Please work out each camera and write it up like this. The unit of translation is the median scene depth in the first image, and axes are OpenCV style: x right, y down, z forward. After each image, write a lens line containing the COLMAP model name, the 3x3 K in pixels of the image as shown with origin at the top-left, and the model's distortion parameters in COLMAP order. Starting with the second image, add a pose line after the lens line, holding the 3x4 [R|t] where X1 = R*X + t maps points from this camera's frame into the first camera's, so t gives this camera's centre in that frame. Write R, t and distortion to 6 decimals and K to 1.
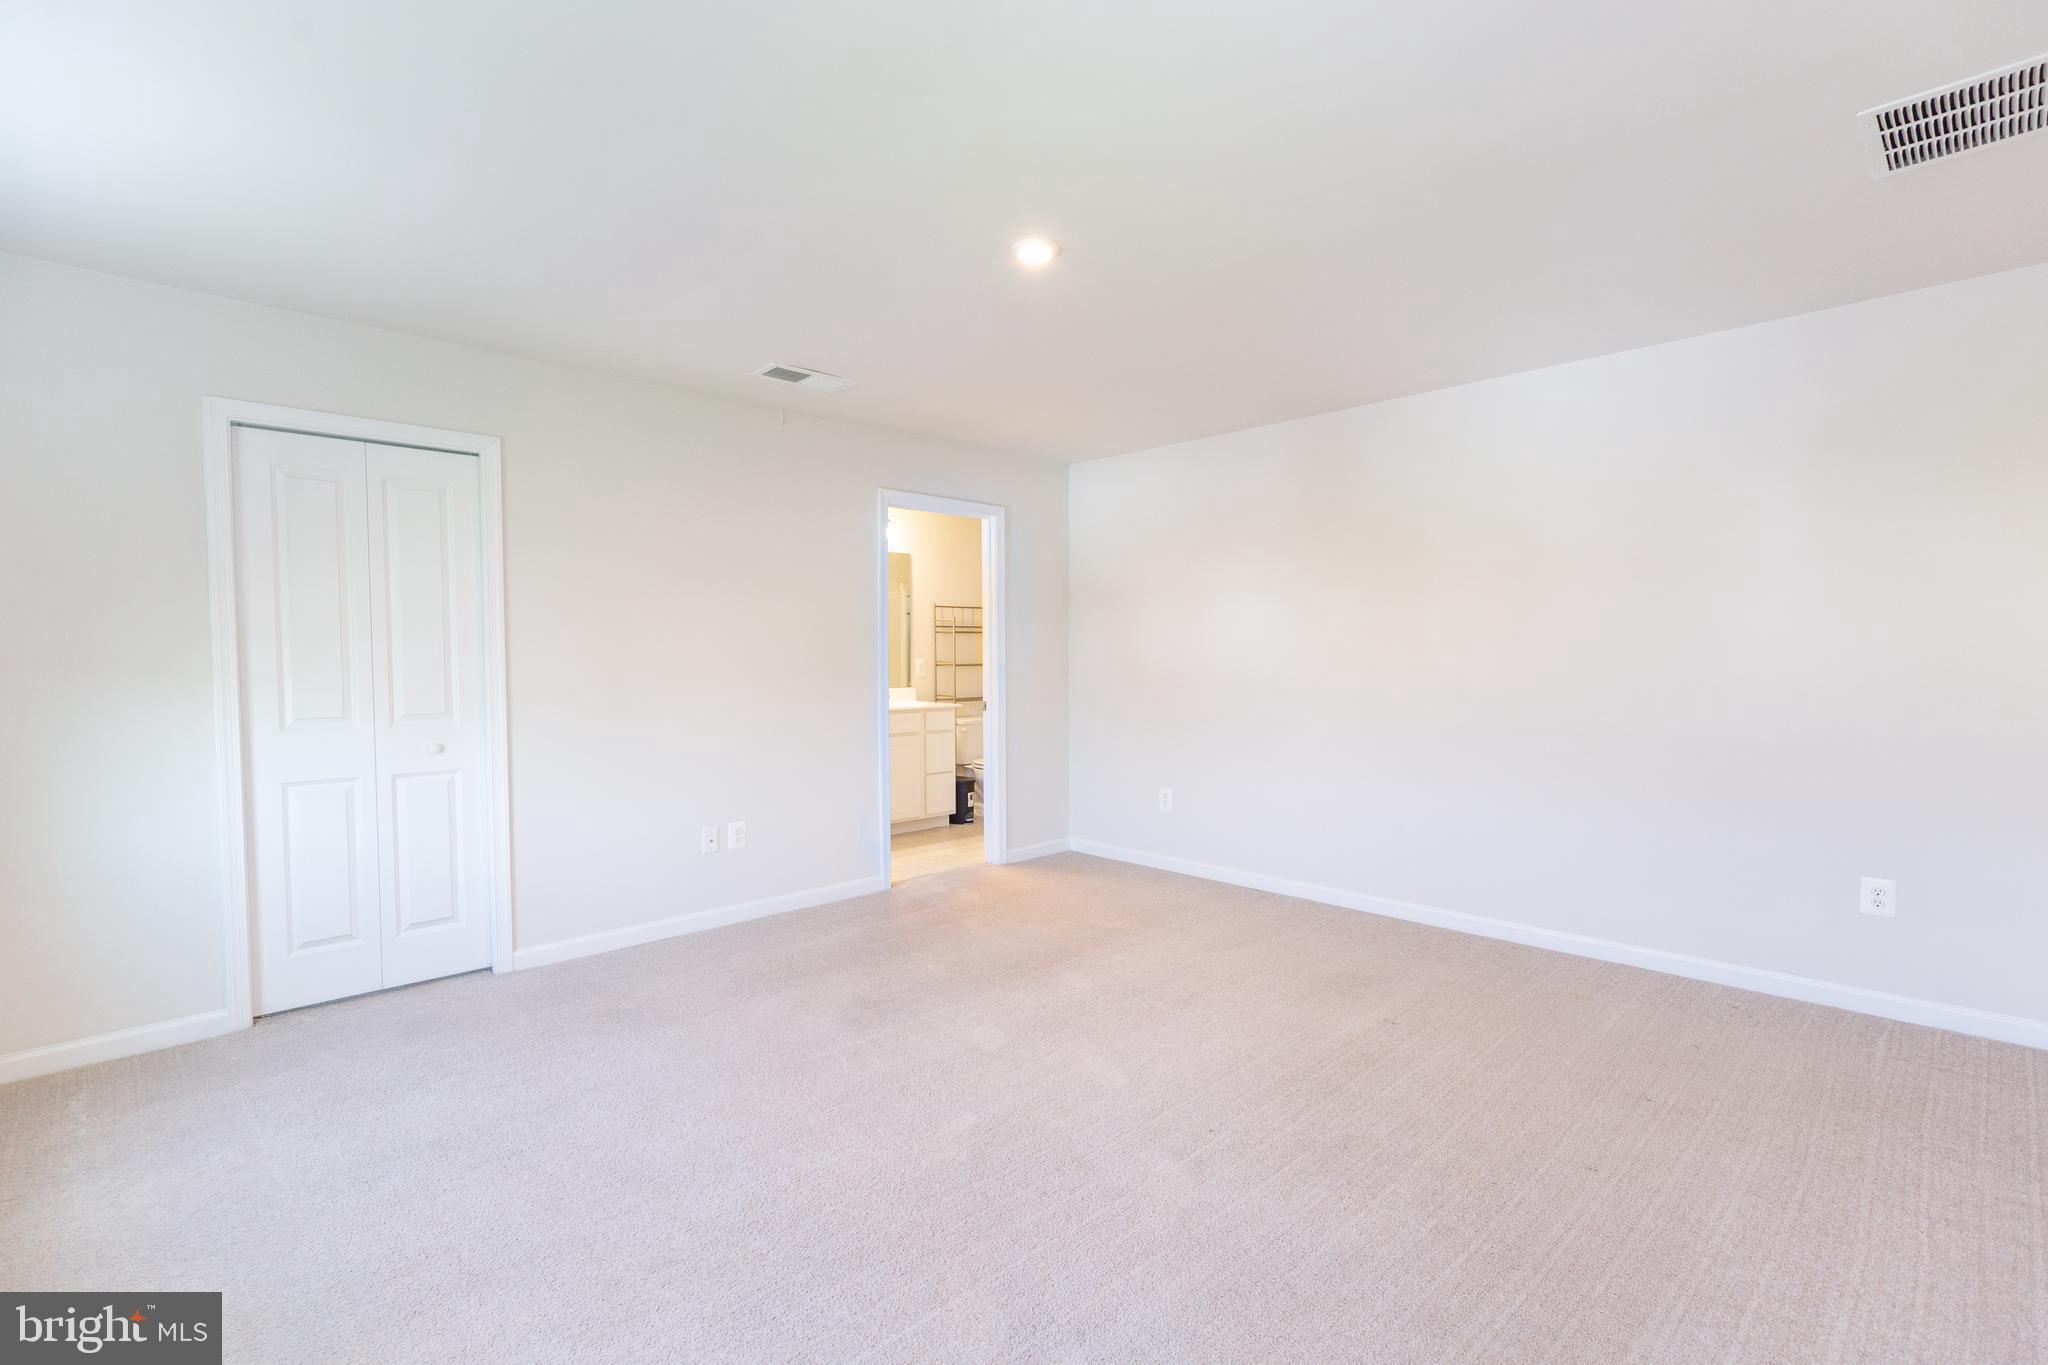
lens RADIAL K [[945.0, 0, 1020.6], [0, 945.0, 682.8], [0, 0, 1]] dist [0.014992, -0.003110]
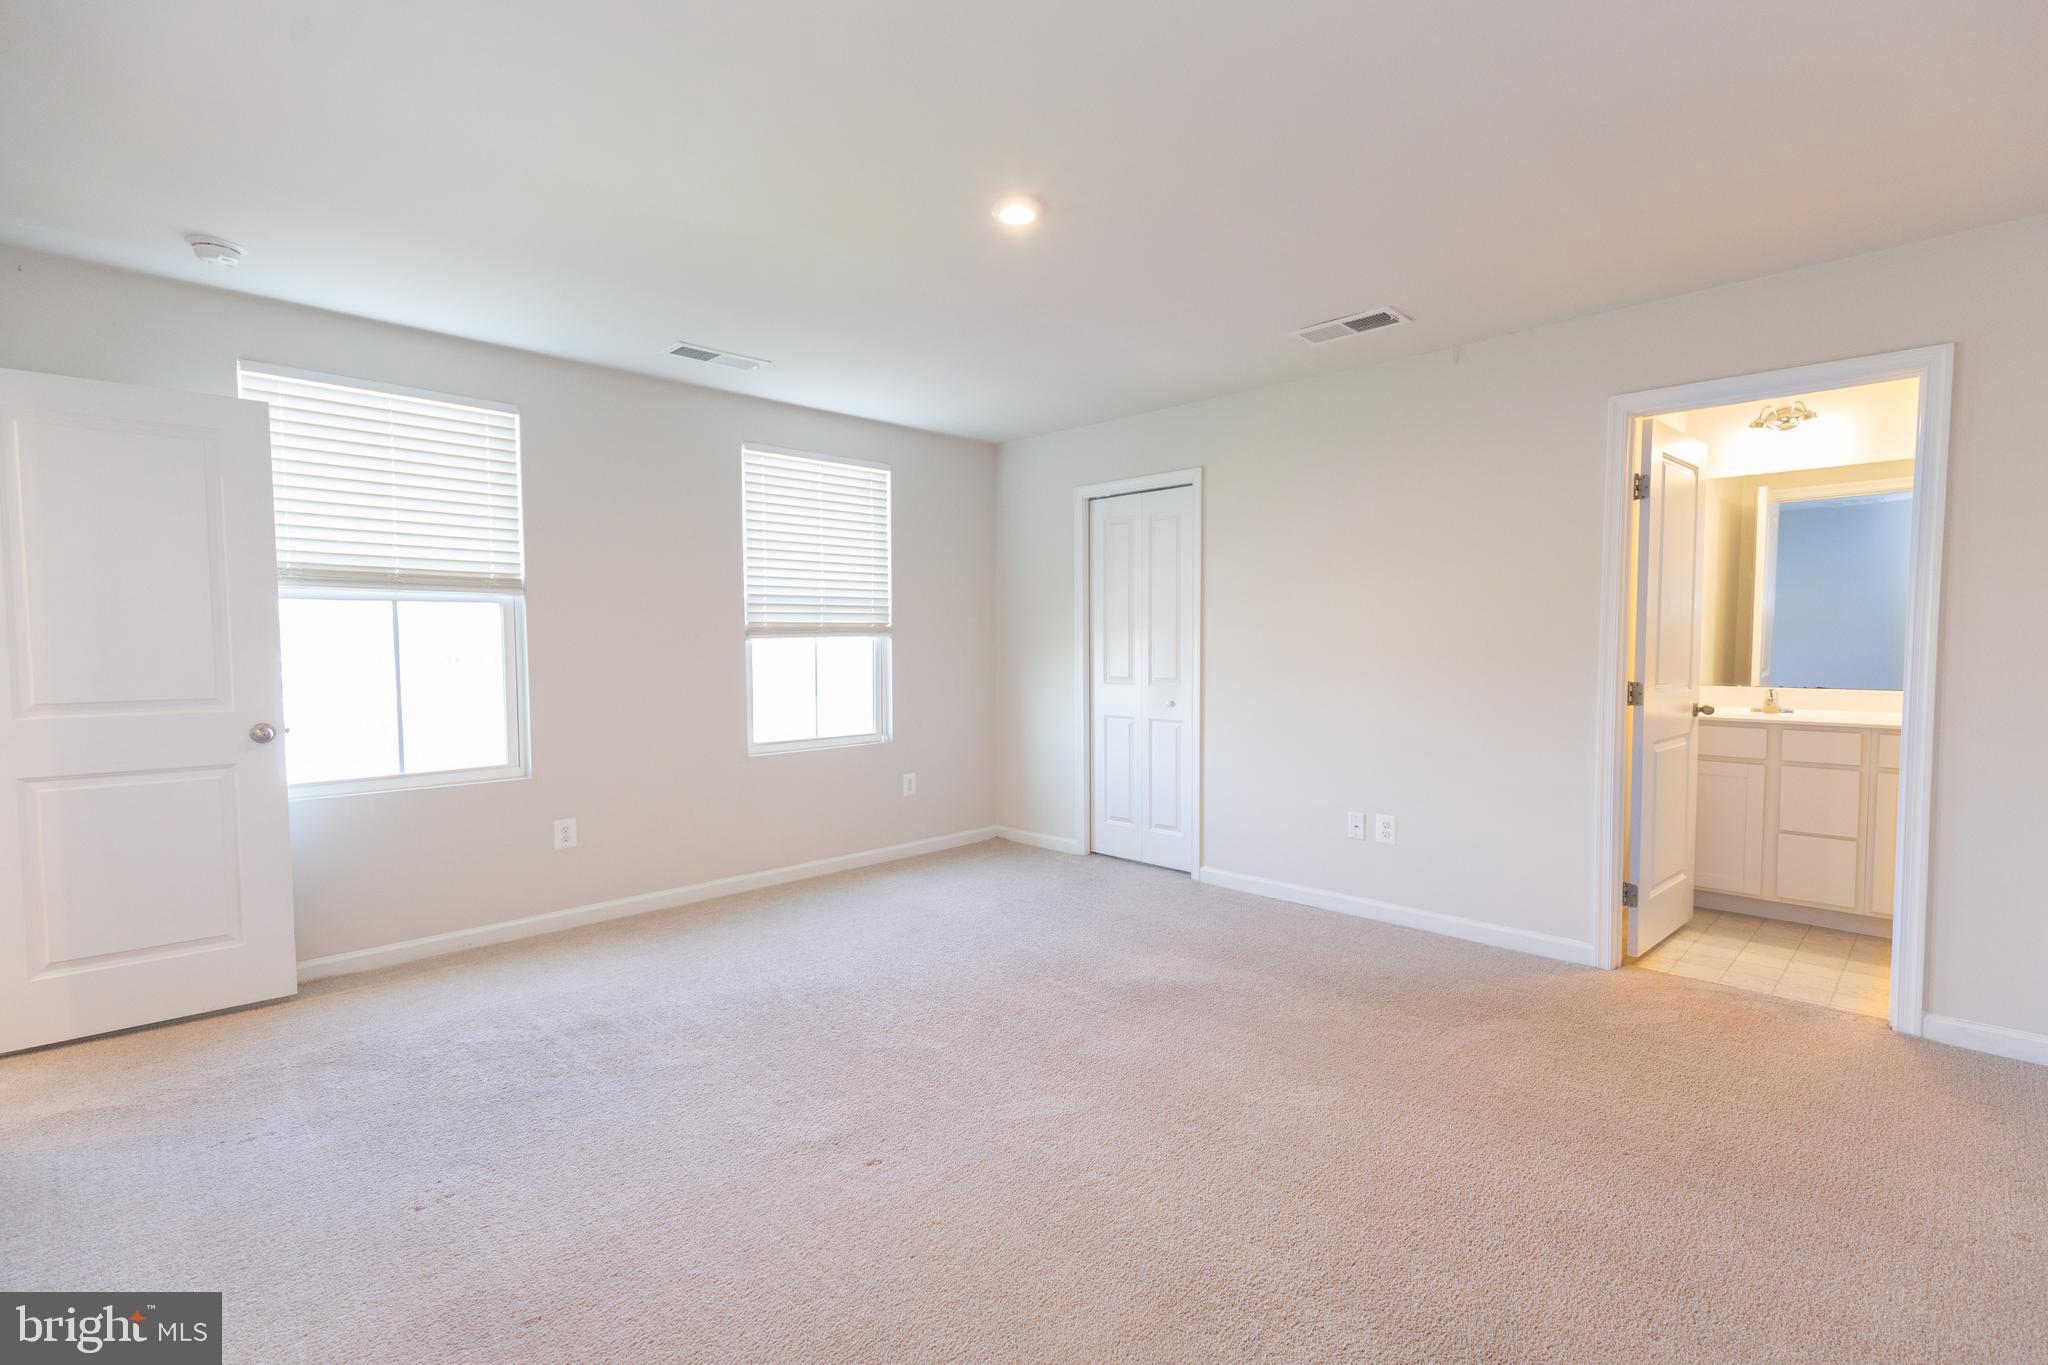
lens RADIAL K [[945.0, 0, 1031.4], [0, 945.0, 683.3], [0, 0, 1]] dist [0.014992, -0.003110]
pose [[0.014613, 0.048167, -0.998732, 0.683605], [-0.029346, 0.998429, 0.047723, -0.018251], [0.999463, 0.028611, 0.016003, 0.696003]]
